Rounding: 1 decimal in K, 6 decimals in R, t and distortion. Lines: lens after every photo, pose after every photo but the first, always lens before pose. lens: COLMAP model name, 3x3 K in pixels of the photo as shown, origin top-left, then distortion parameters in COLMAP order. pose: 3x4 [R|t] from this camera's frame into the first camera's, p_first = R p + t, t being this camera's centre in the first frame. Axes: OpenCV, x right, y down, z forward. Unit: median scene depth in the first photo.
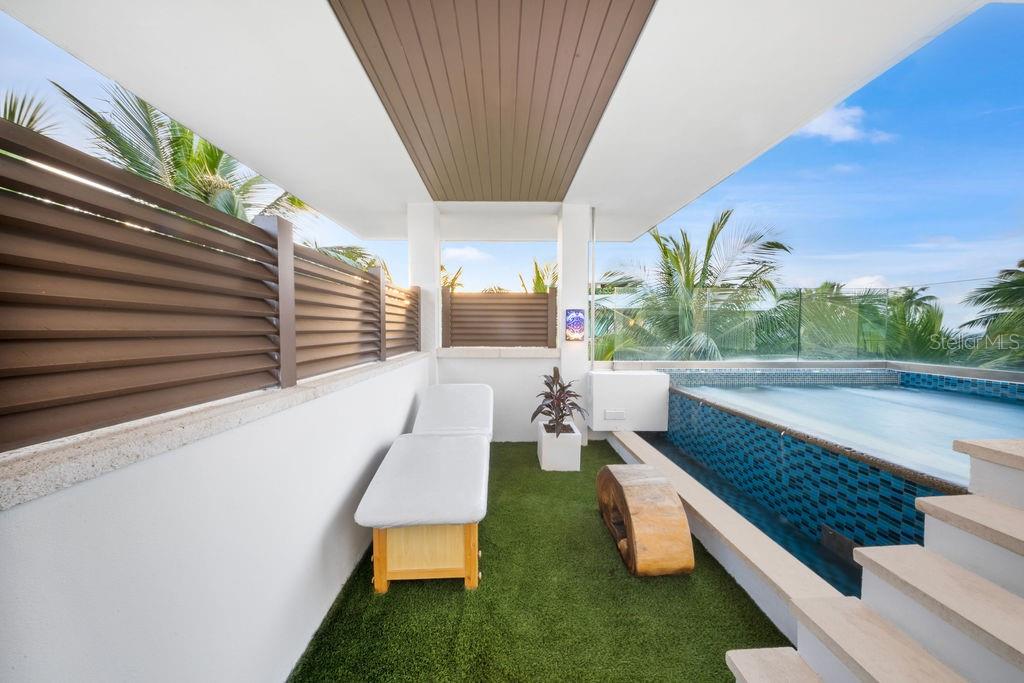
lens RADIAL K [[314.2, 0, 512.7], [0, 314.2, 338.3], [0, 0, 1]] dist [-0.007568, -0.000132]
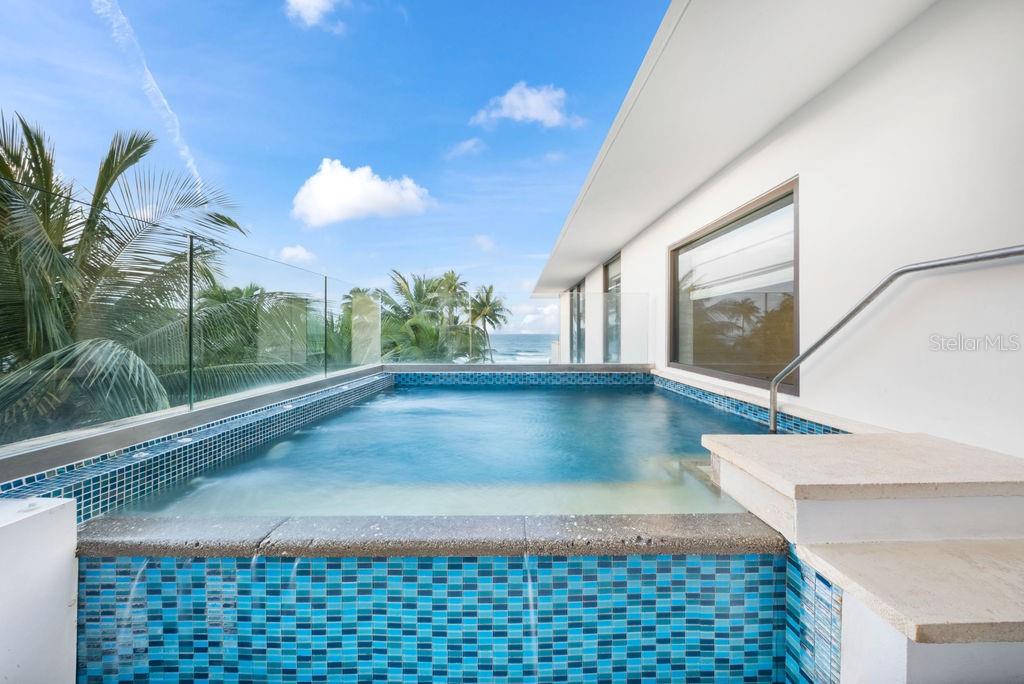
lens RADIAL K [[314.2, 0, 510.0], [0, 314.2, 335.1], [0, 0, 1]] dist [-0.007568, -0.000132]
pose [[0.045580, -0.010036, 0.998910, 0.236411], [0.031485, 0.999467, 0.008605, -0.016302], [-0.998464, 0.031058, 0.045872, 0.574133]]
